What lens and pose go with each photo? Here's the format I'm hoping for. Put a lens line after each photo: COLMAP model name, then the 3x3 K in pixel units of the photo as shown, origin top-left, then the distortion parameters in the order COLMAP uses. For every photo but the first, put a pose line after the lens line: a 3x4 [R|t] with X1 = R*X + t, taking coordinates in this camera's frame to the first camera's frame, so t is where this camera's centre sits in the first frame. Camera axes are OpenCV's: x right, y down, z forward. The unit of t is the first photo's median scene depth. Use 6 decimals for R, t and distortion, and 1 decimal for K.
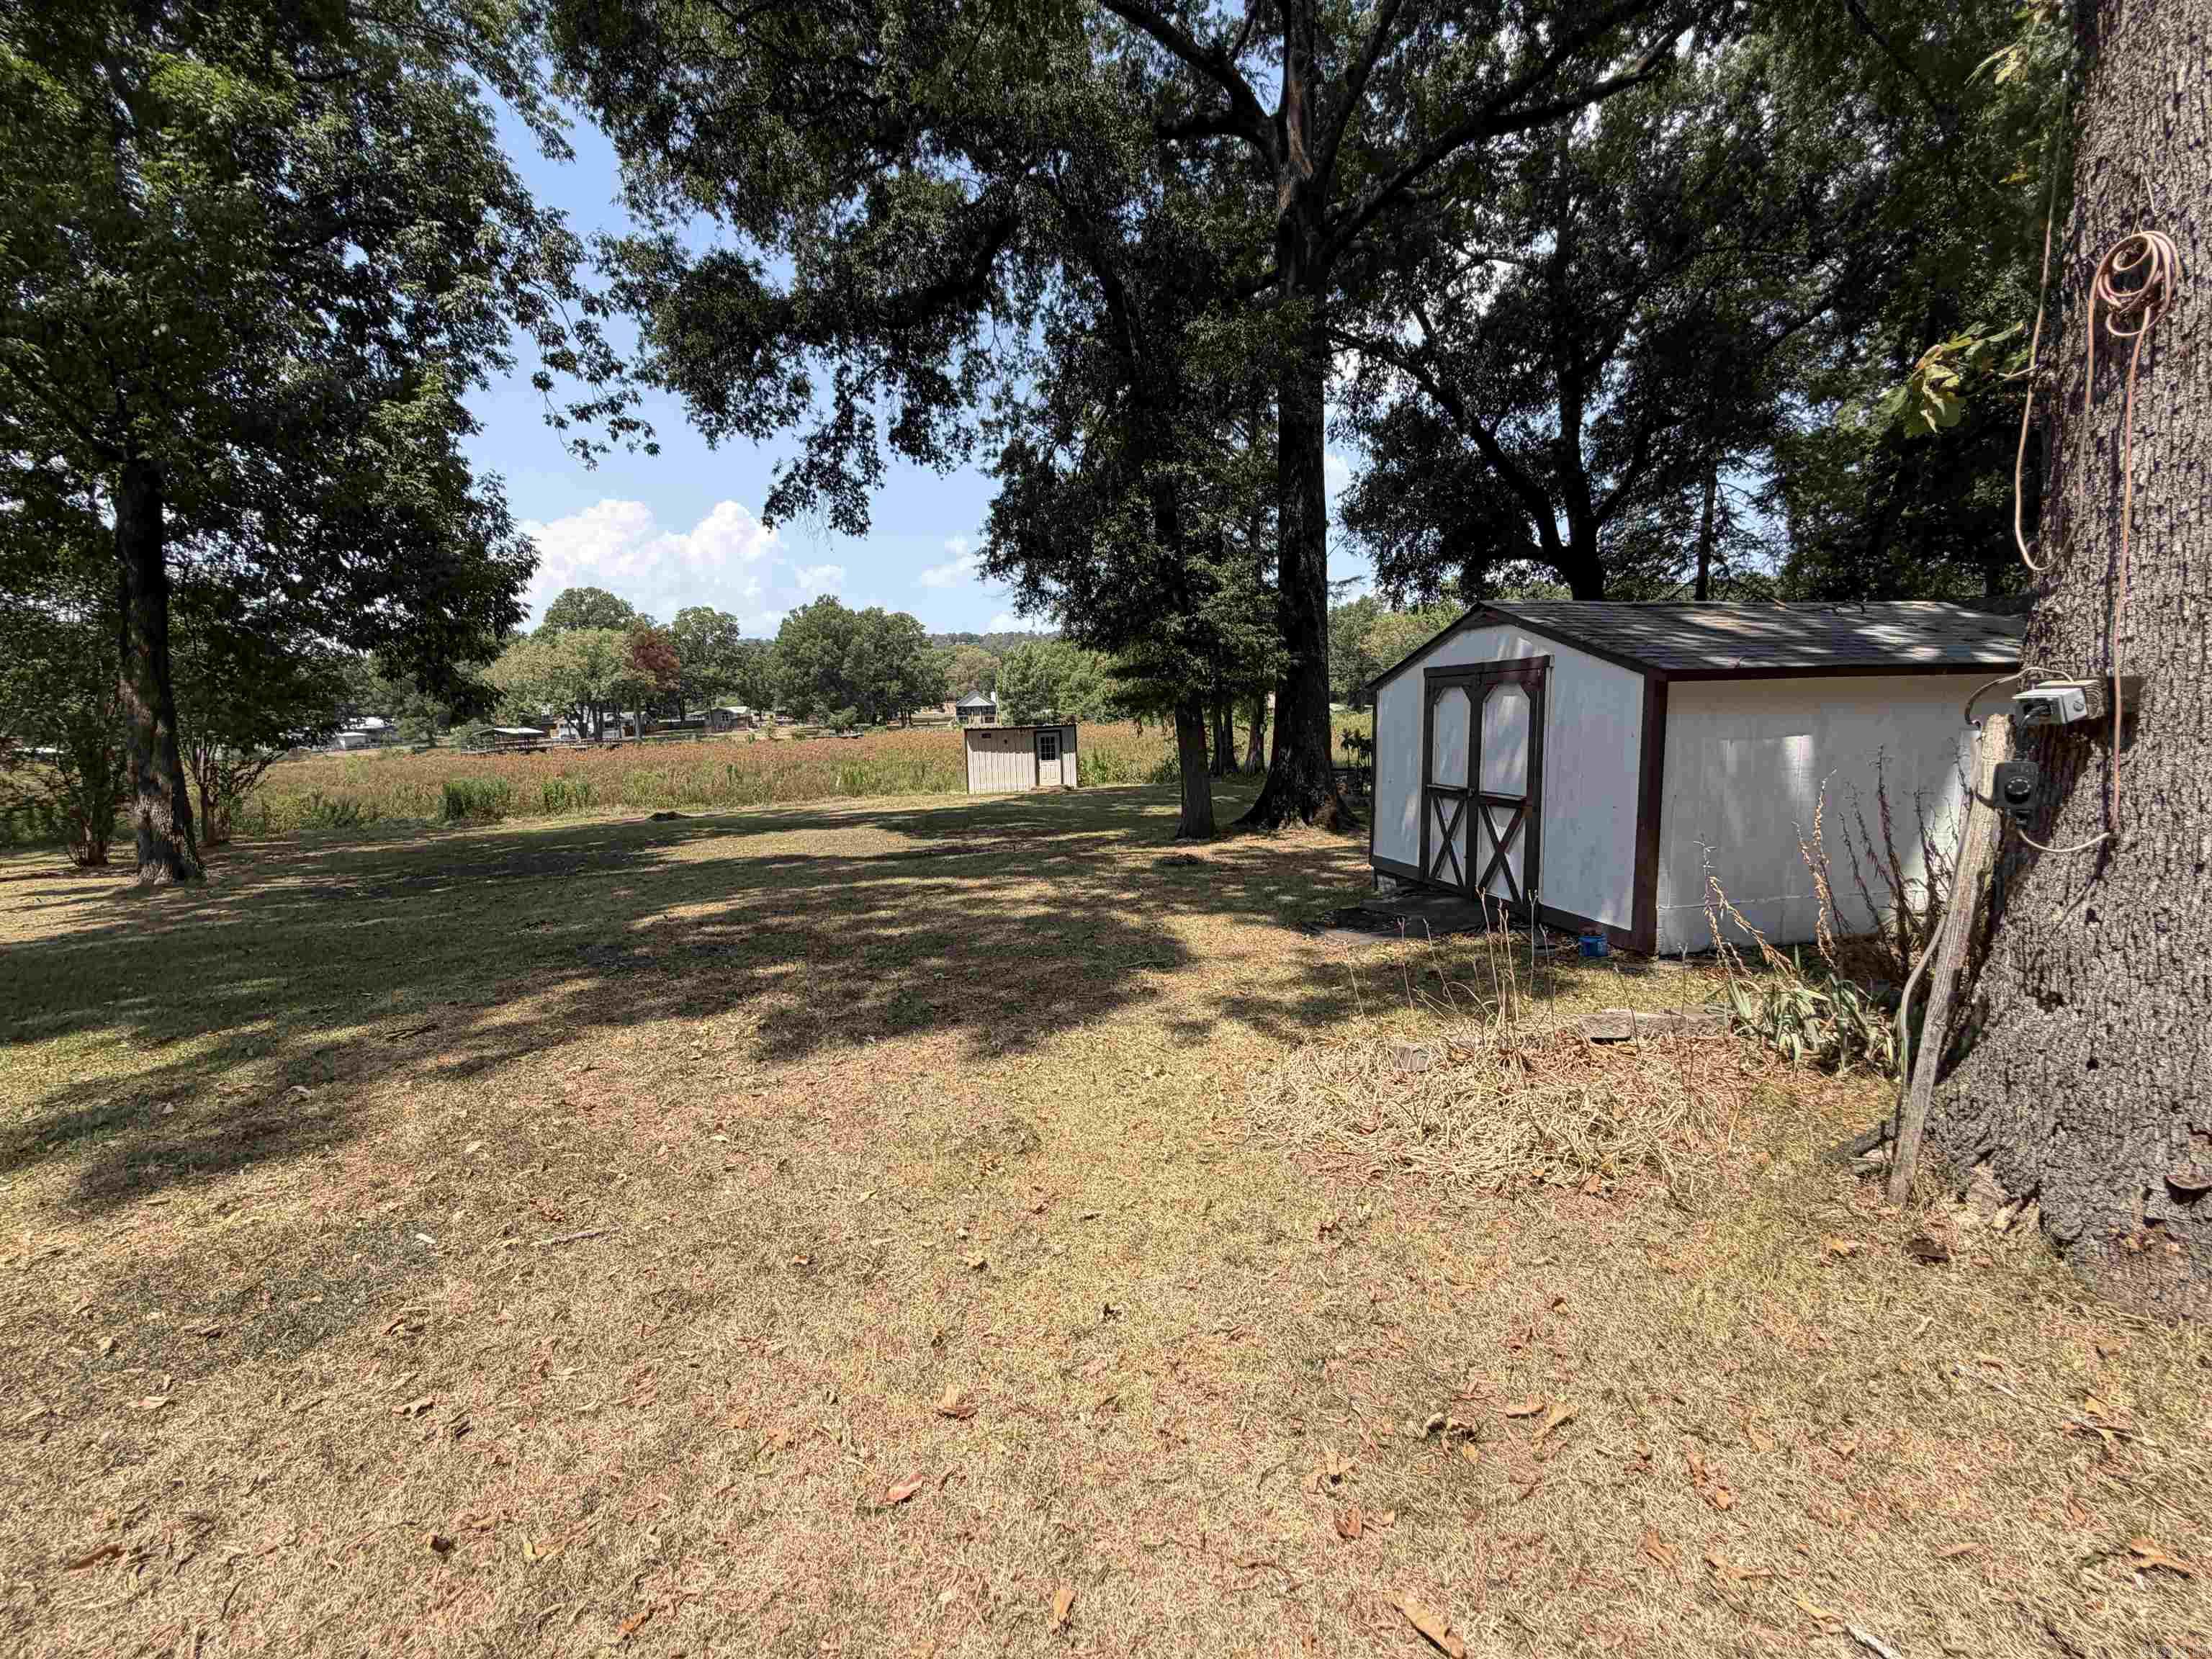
lens RADIAL K [[882.2, 0, 1105.5], [0, 882.2, 836.1], [0, 0, 1]] dist [-0.000742, -0.000436]
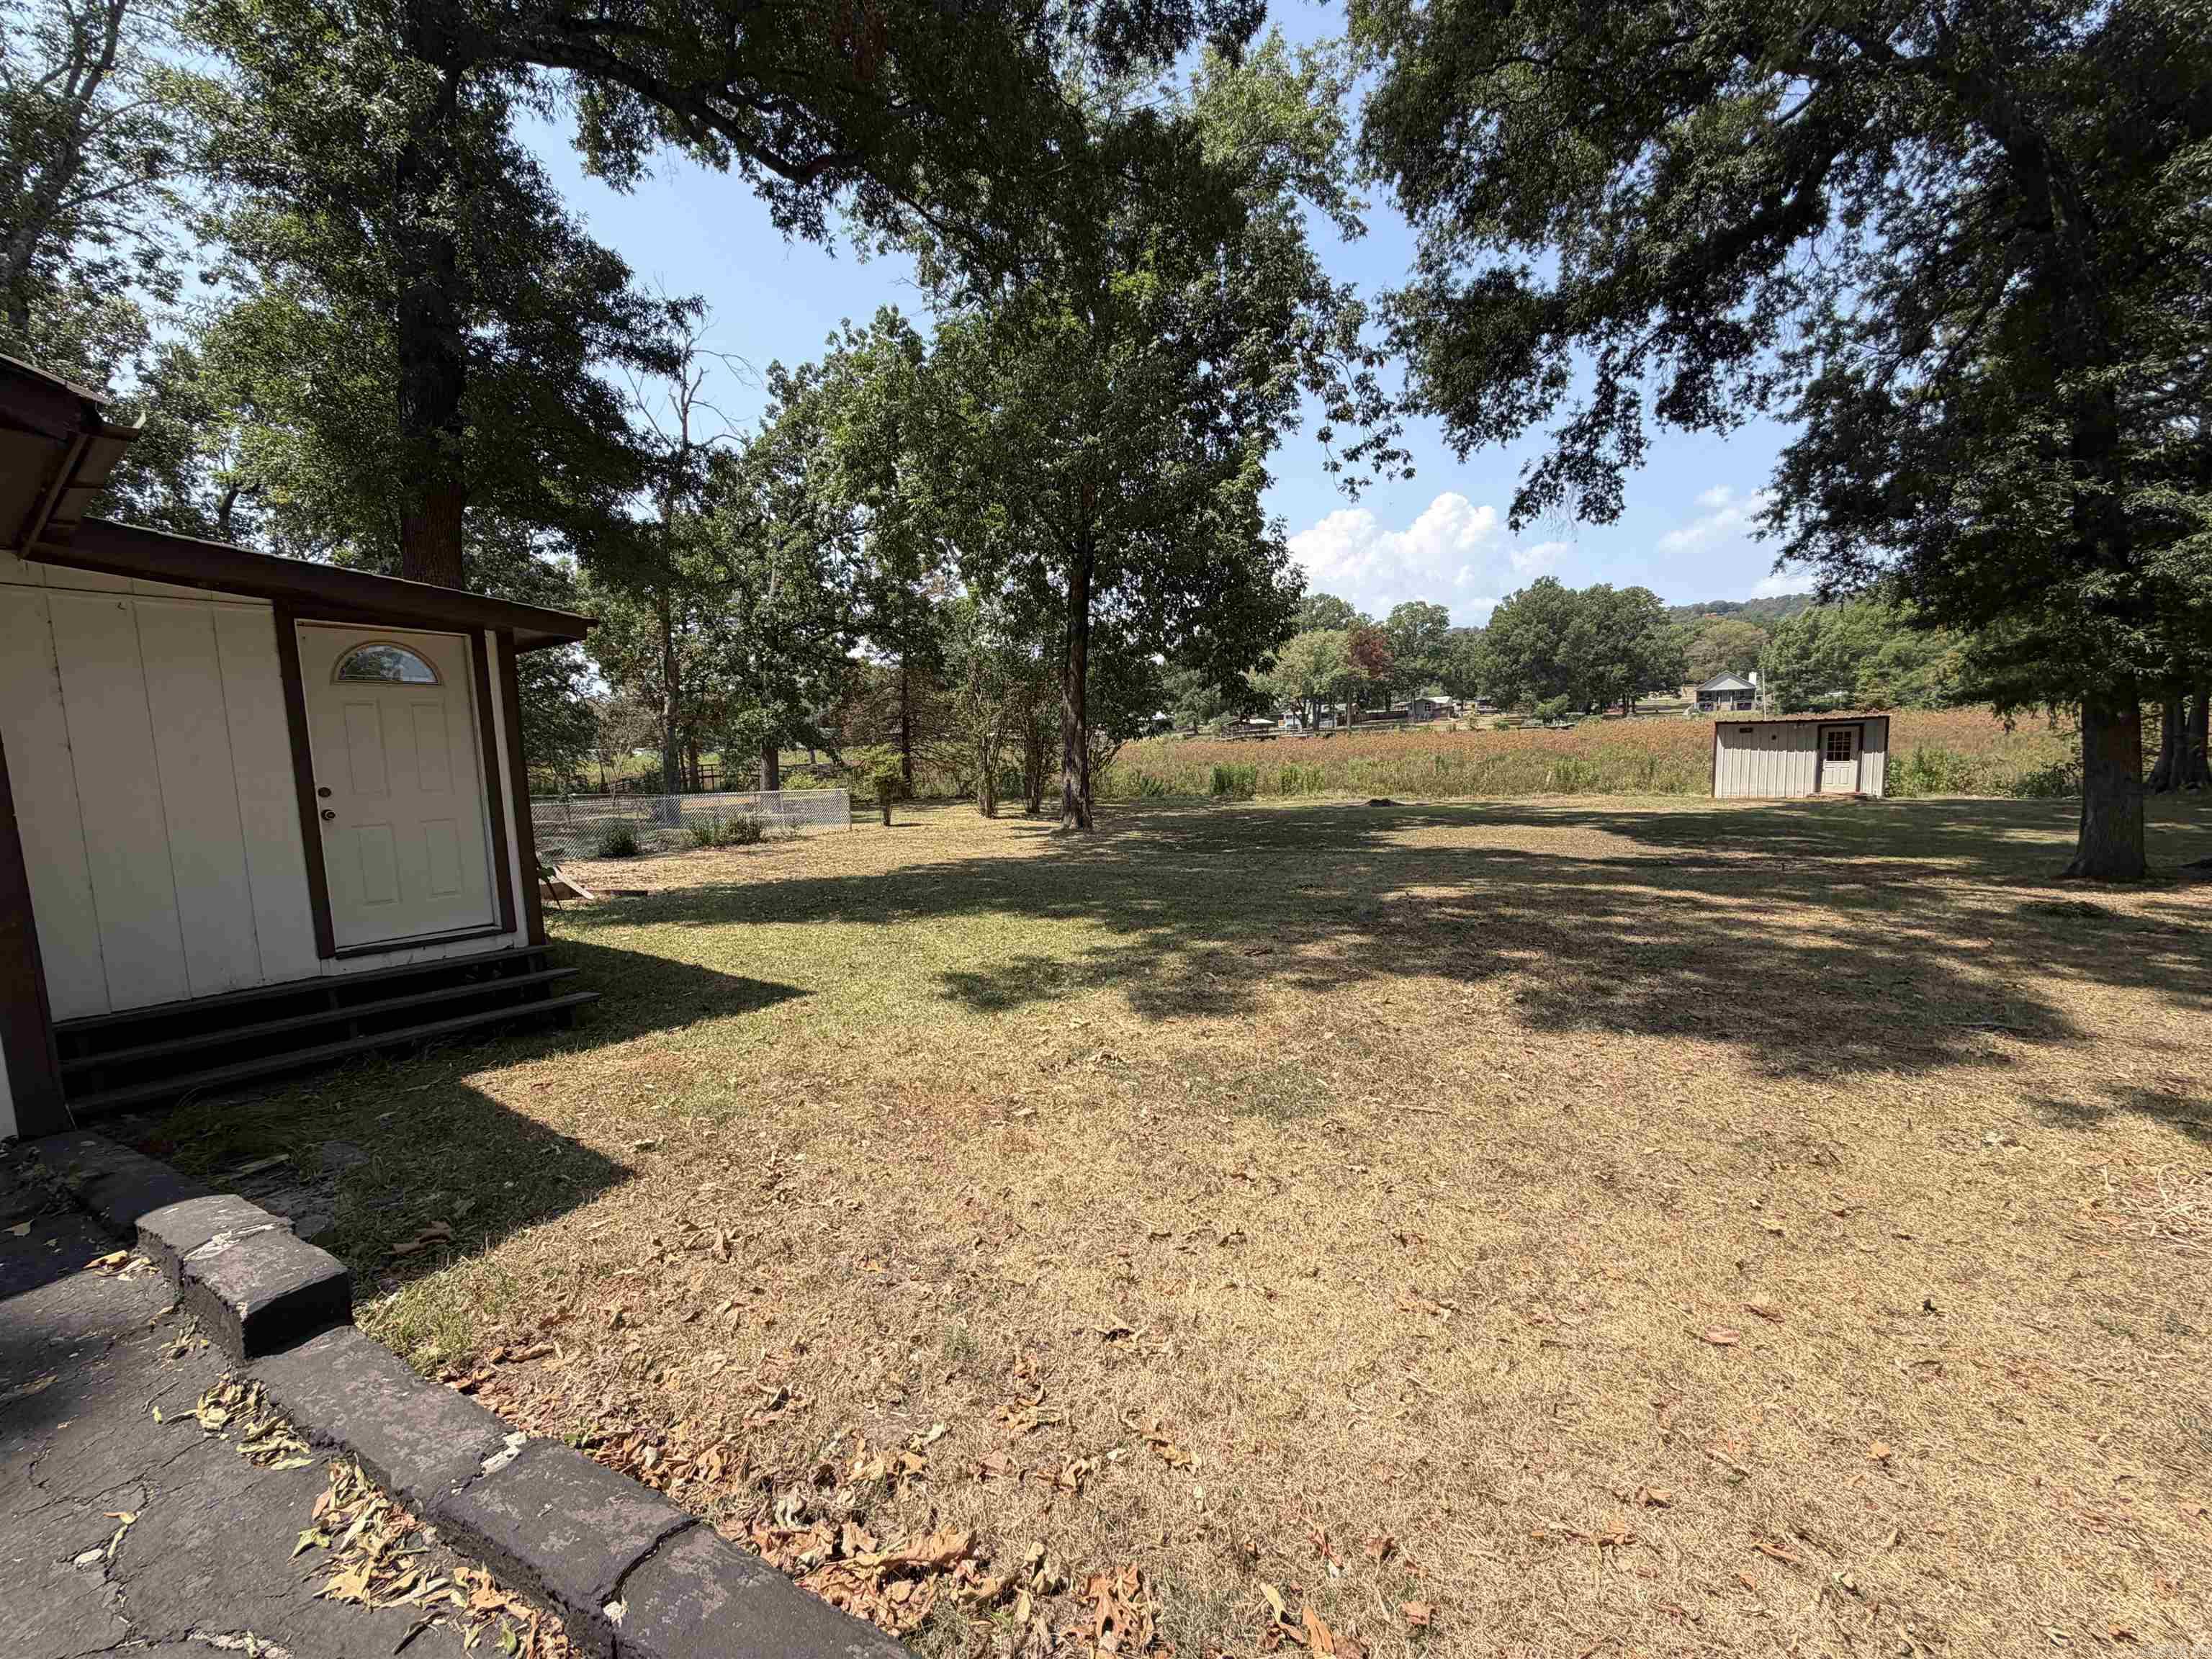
lens RADIAL K [[882.2, 0, 1096.0], [0, 882.2, 828.9], [0, 0, 1]] dist [-0.000742, -0.000436]
pose [[0.726429, 0.080439, -0.682518, -0.006341], [-0.077595, 0.996376, 0.034841, -0.001377], [0.682847, 0.027650, 0.730038, -0.066216]]
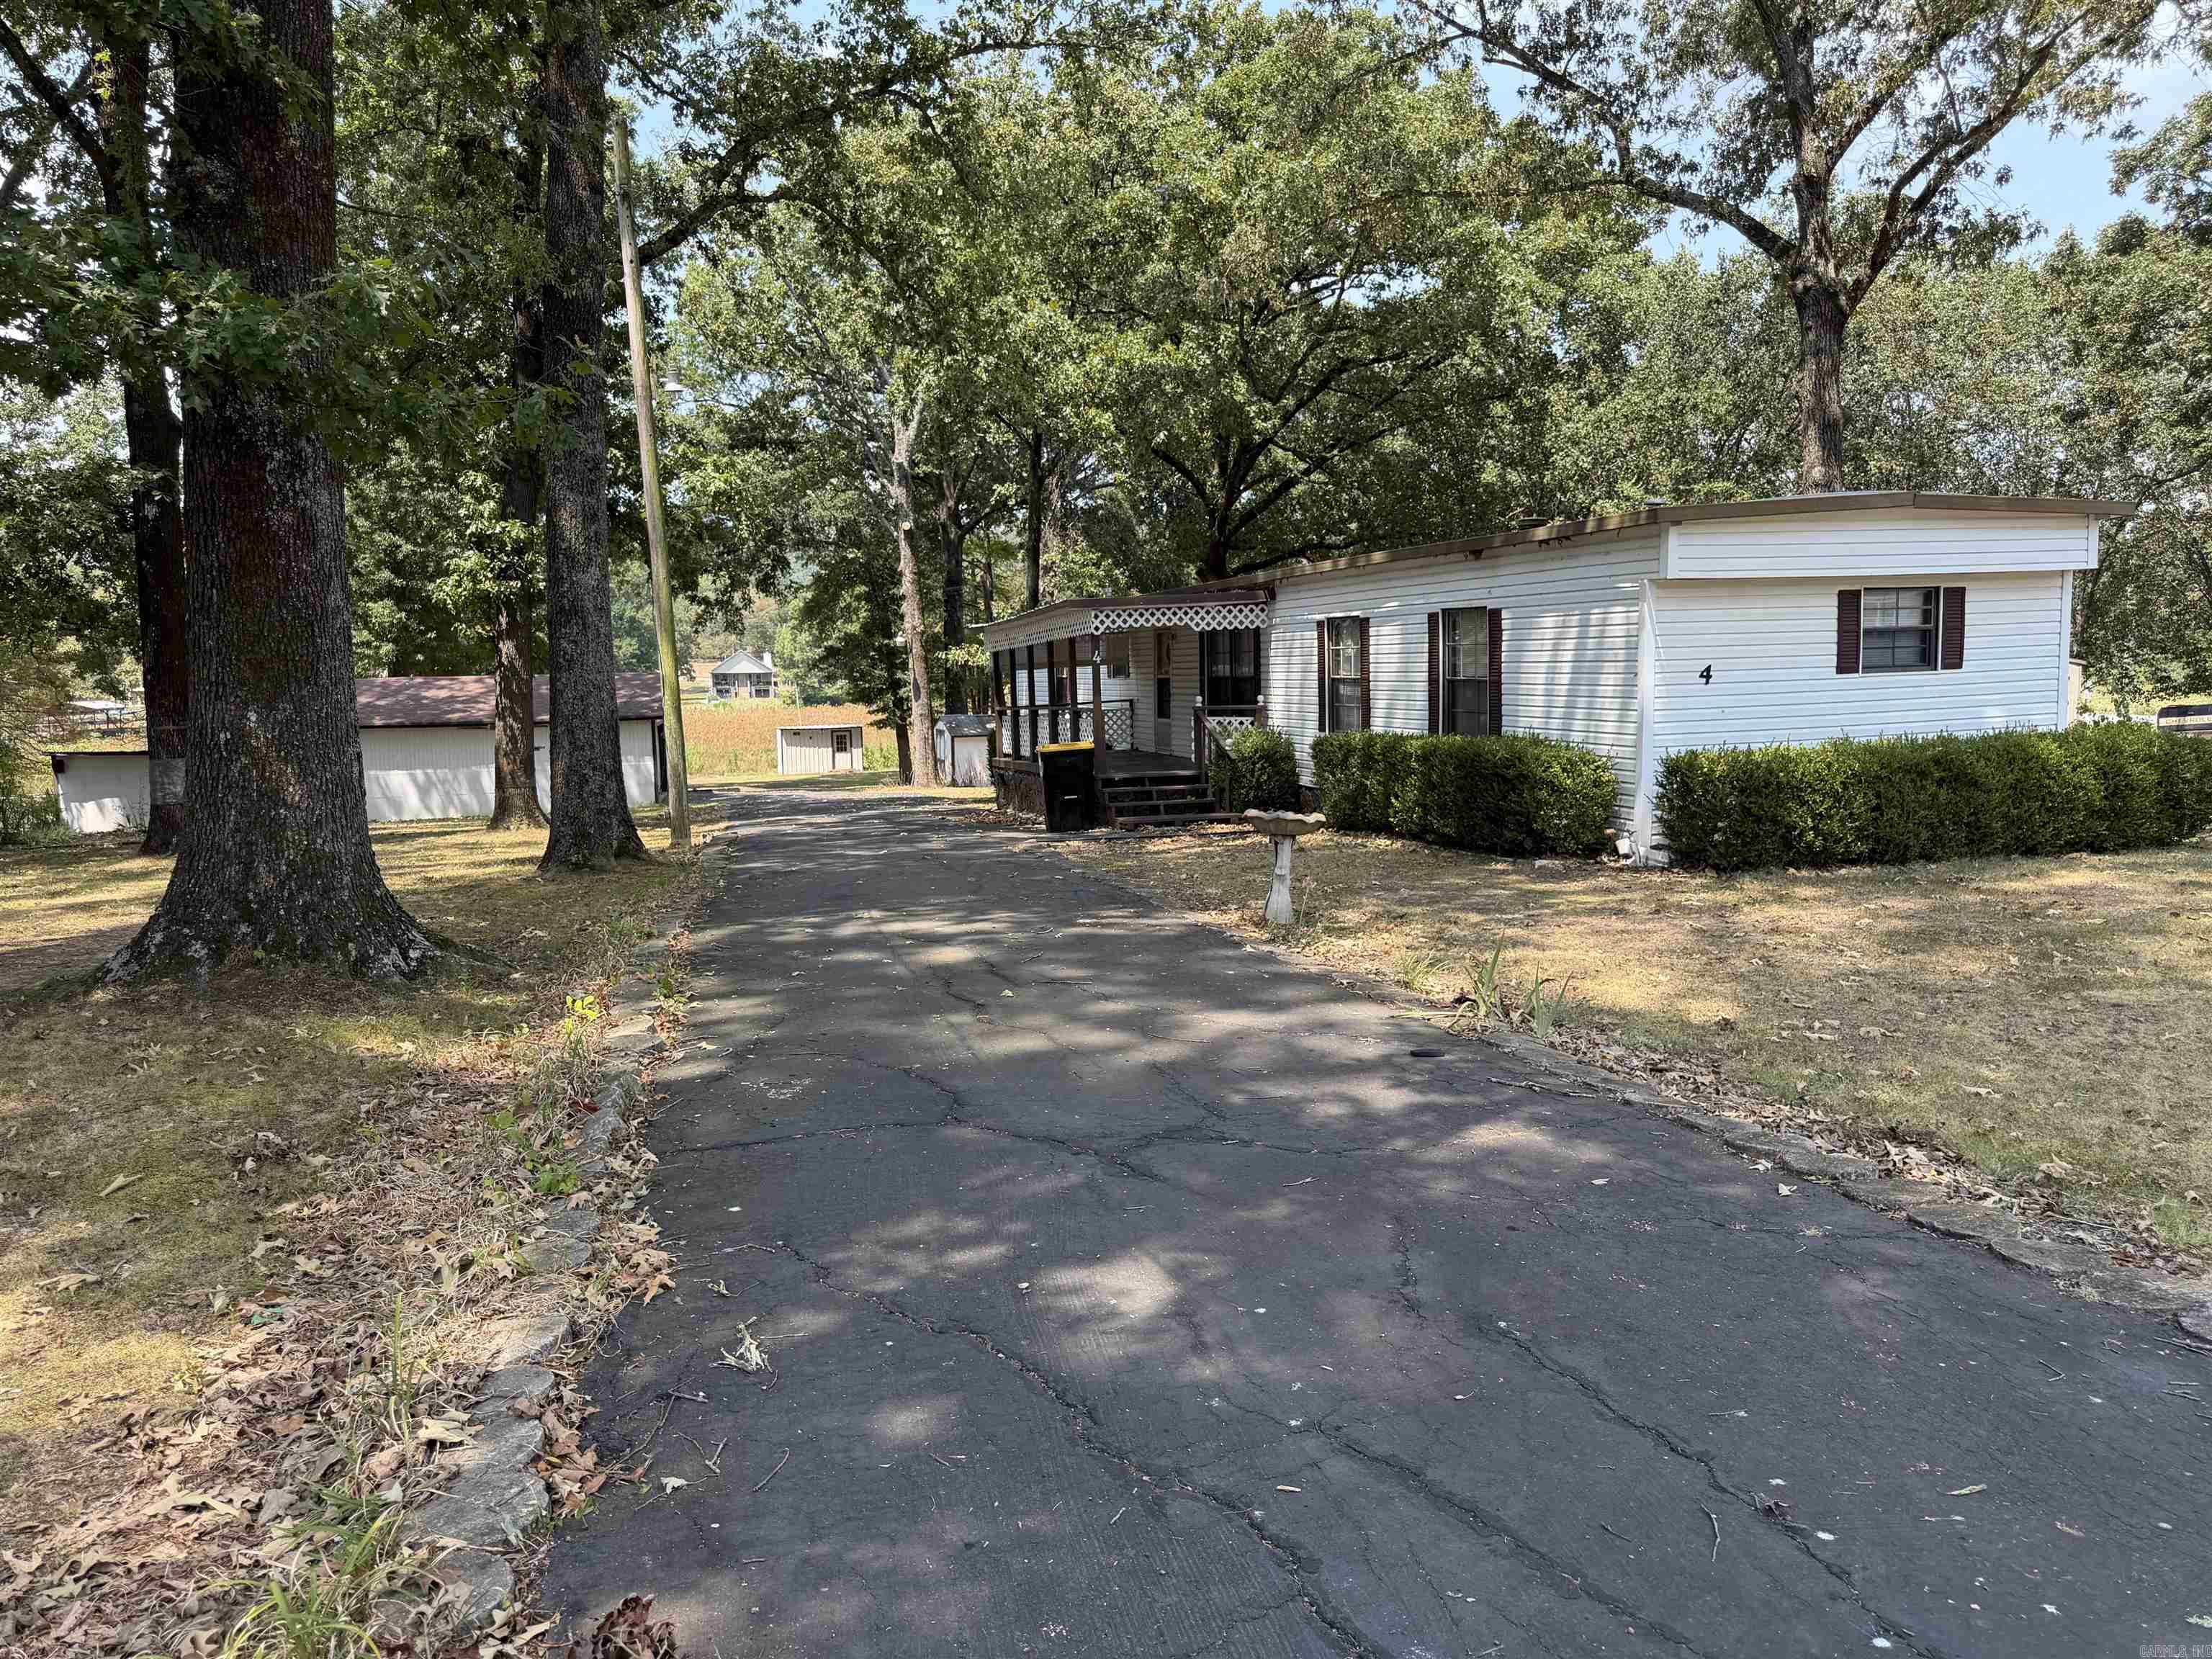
lens RADIAL K [[1549.0, 0, 1107.6], [0, 1549.0, 840.1], [0, 0, 1]] dist [0.006394, -0.000568]
pose [[0.995138, -0.005461, 0.098344, 0.197121], [0.008267, 0.999570, -0.028148, 0.219711], [-0.098148, 0.028824, 0.994754, -2.579600]]
